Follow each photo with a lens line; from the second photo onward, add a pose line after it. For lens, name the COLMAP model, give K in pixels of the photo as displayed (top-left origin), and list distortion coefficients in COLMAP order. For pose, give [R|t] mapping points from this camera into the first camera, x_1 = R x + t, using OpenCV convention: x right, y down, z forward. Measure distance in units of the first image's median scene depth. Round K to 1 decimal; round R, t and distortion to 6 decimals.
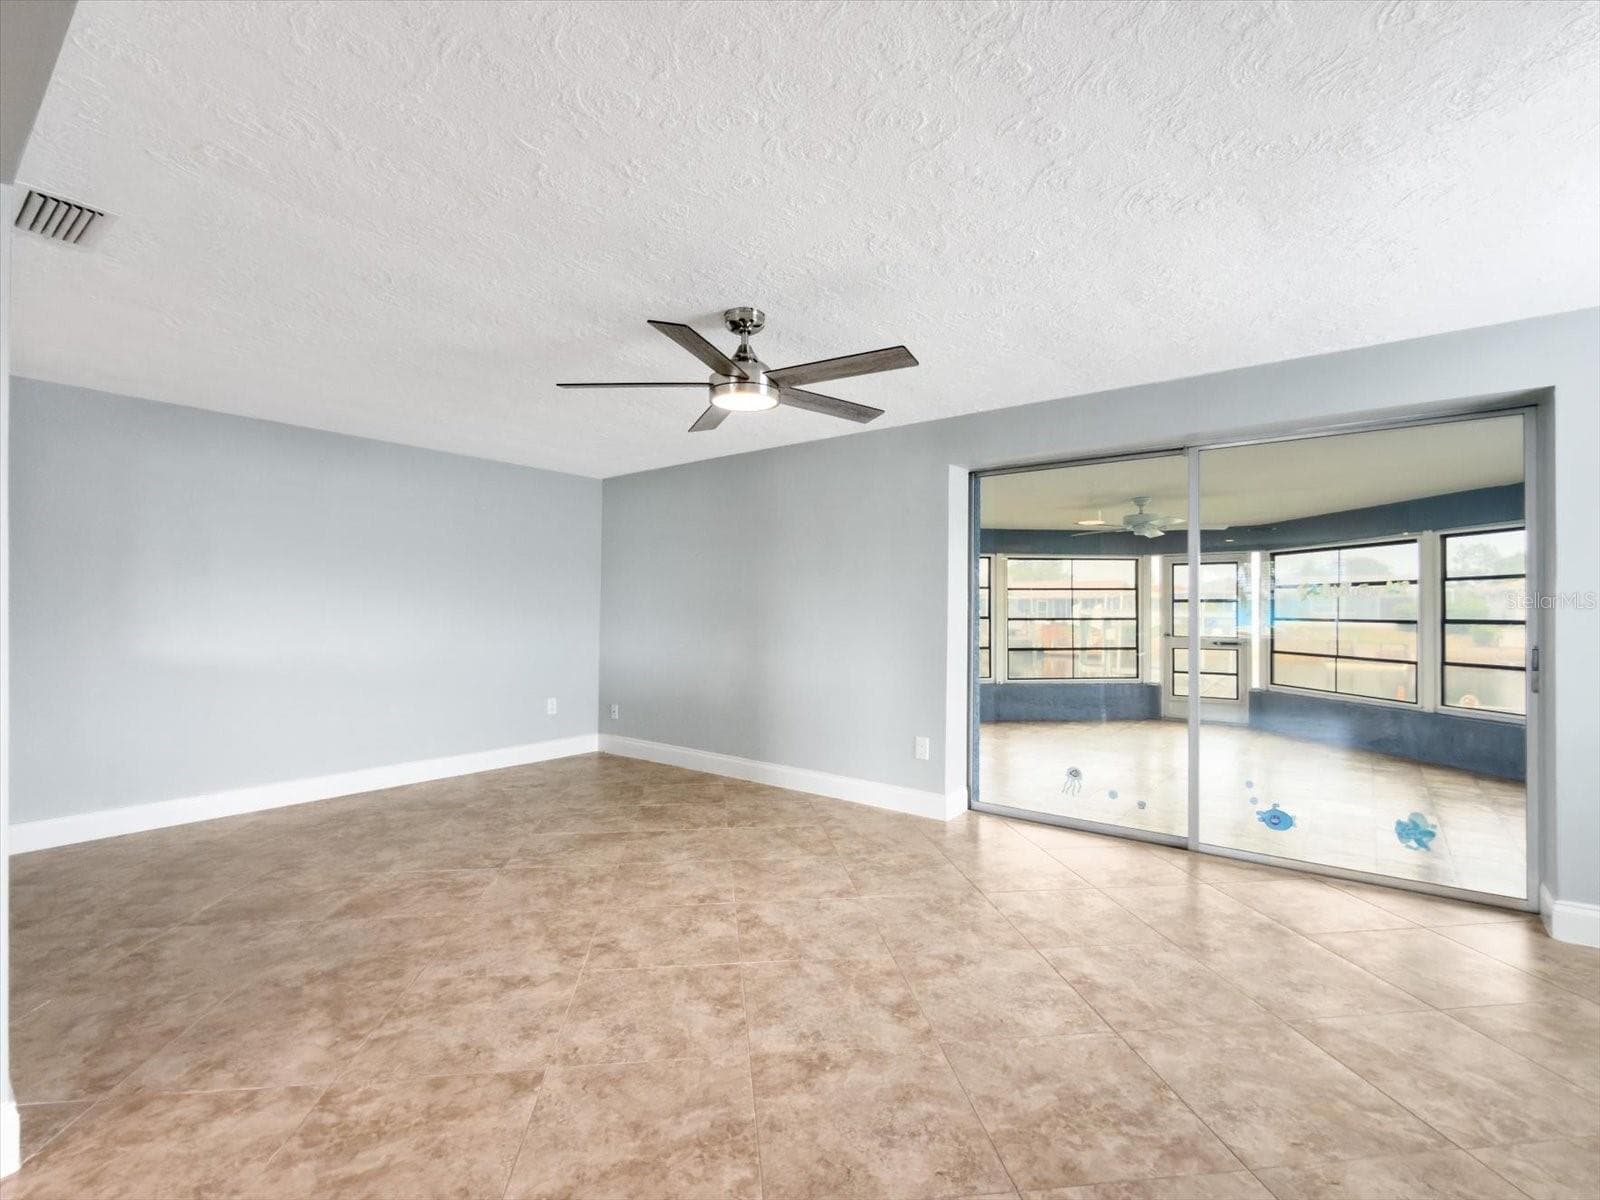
lens RADIAL K [[737.2, 0, 800.0], [0, 737.2, 600.0], [0, 0, 1]] dist [0.002089, 0.000265]
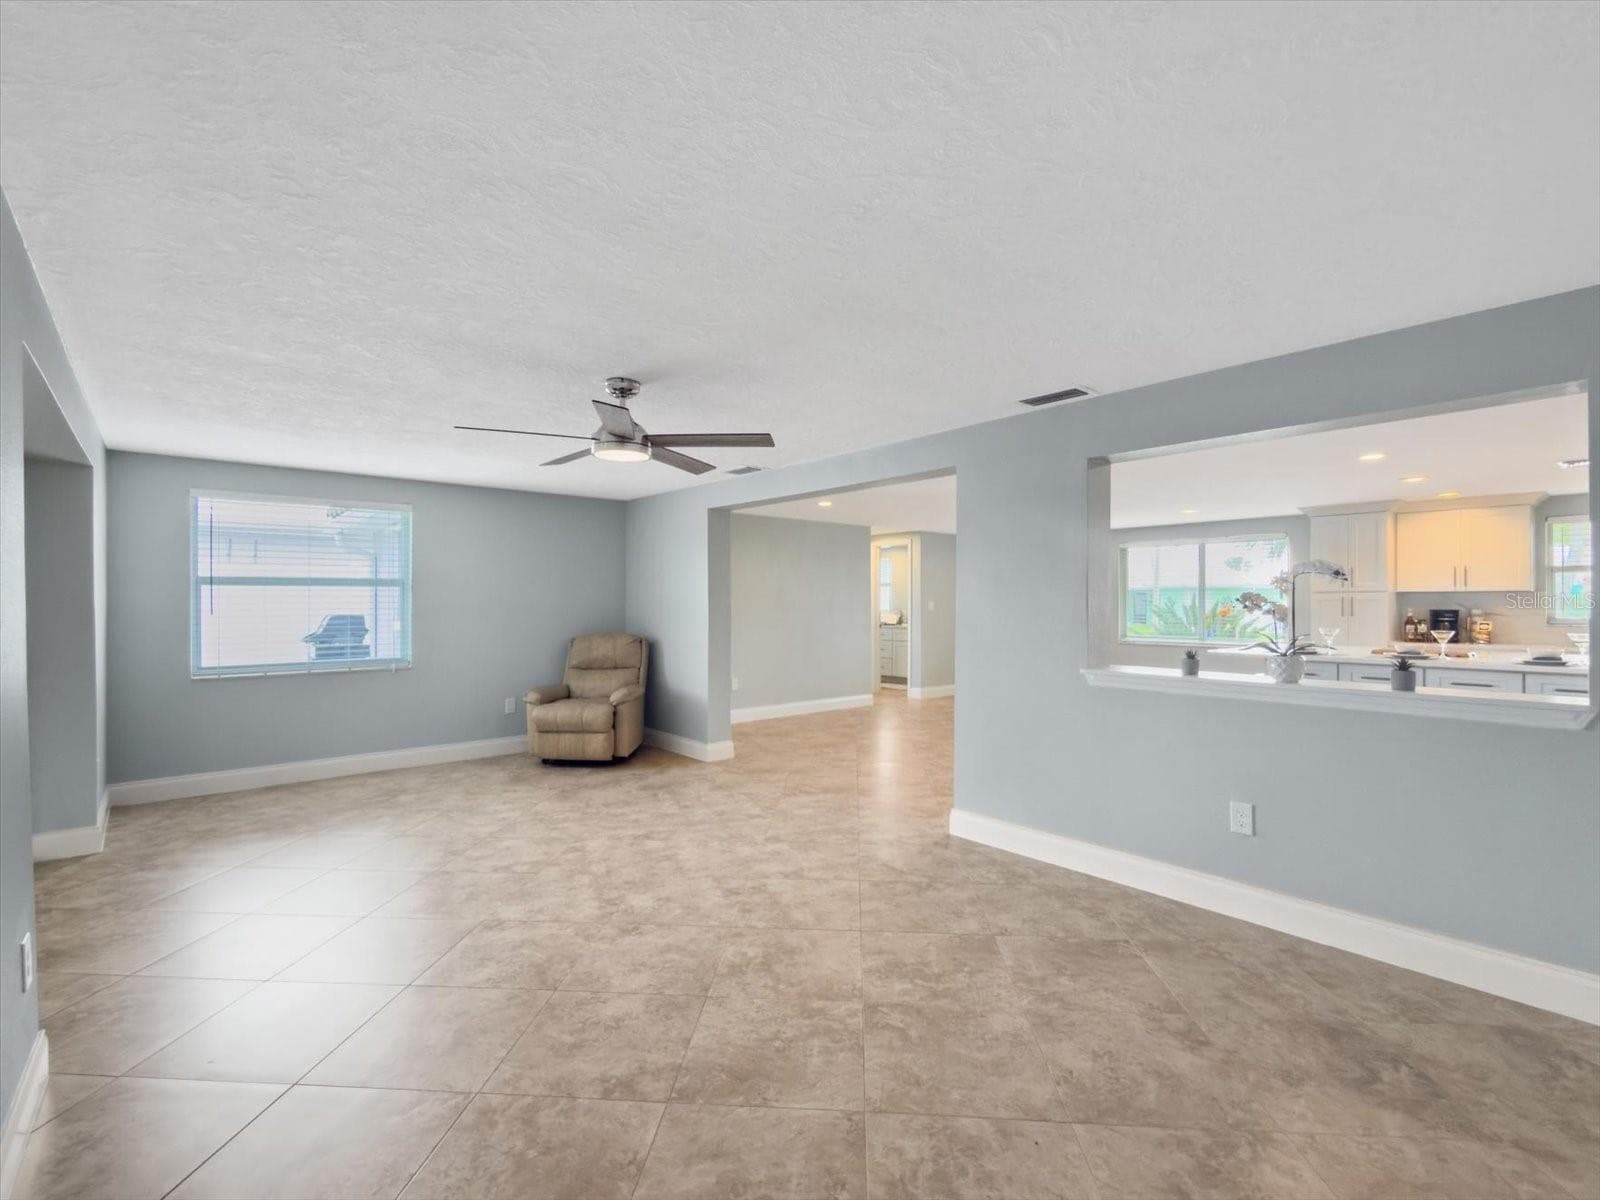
lens RADIAL K [[737.2, 0, 800.0], [0, 737.2, 600.0], [0, 0, 1]] dist [0.002089, 0.000265]
pose [[-0.980611, -0.002900, 0.195943, -0.563213], [-0.006332, 0.999837, -0.016890, -0.015701], [-0.195862, -0.017803, -0.980470, 2.014693]]
